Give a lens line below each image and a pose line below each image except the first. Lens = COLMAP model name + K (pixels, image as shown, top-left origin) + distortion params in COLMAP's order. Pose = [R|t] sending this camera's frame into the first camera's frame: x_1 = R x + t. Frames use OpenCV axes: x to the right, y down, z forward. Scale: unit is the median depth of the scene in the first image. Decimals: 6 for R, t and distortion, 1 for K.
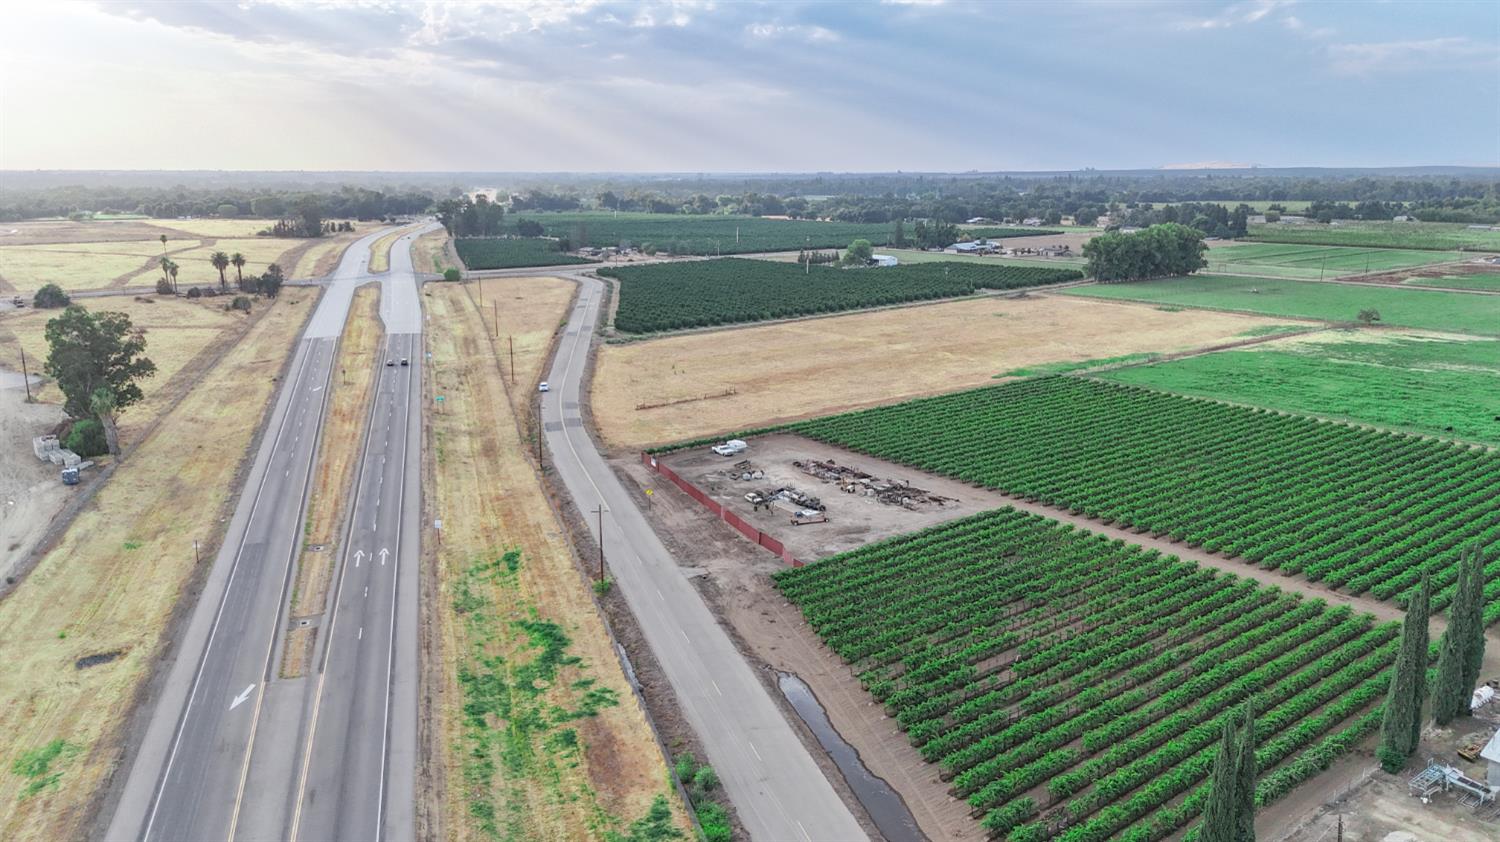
lens RADIAL K [[1101.2, 0, 752.0], [0, 1101.2, 422.5], [0, 0, 1]] dist [0.062664, -0.056447]
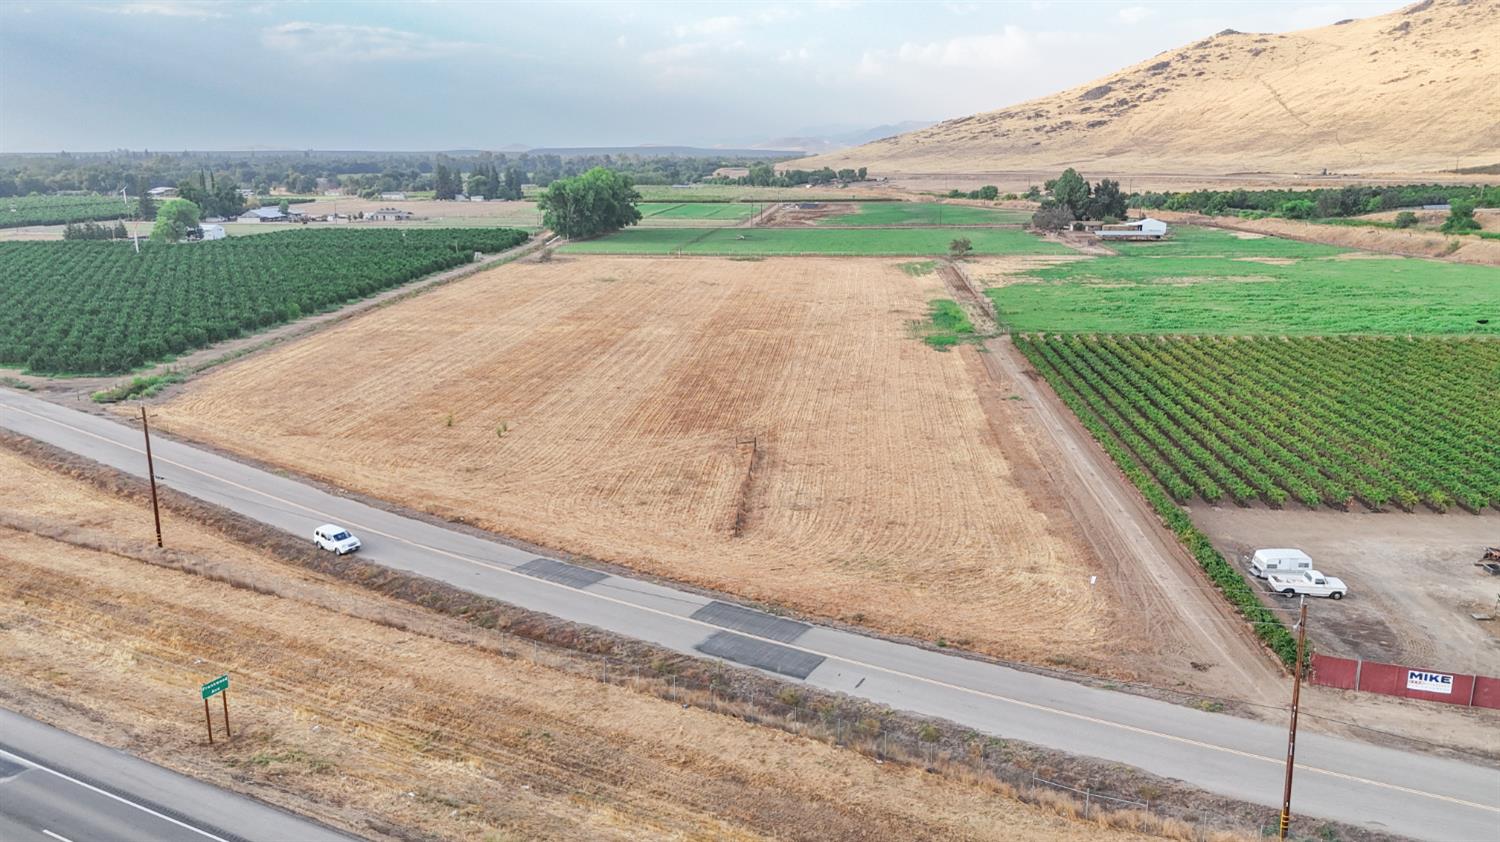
lens RADIAL K [[1101.2, 0, 752.0], [0, 1101.2, 422.5], [0, 0, 1]] dist [0.062664, -0.056447]
pose [[0.689964, -0.172241, 0.703052, -0.193634], [0.164056, 0.983212, 0.079876, -0.042784], [-0.705007, 0.060229, 0.706638, 0.387411]]
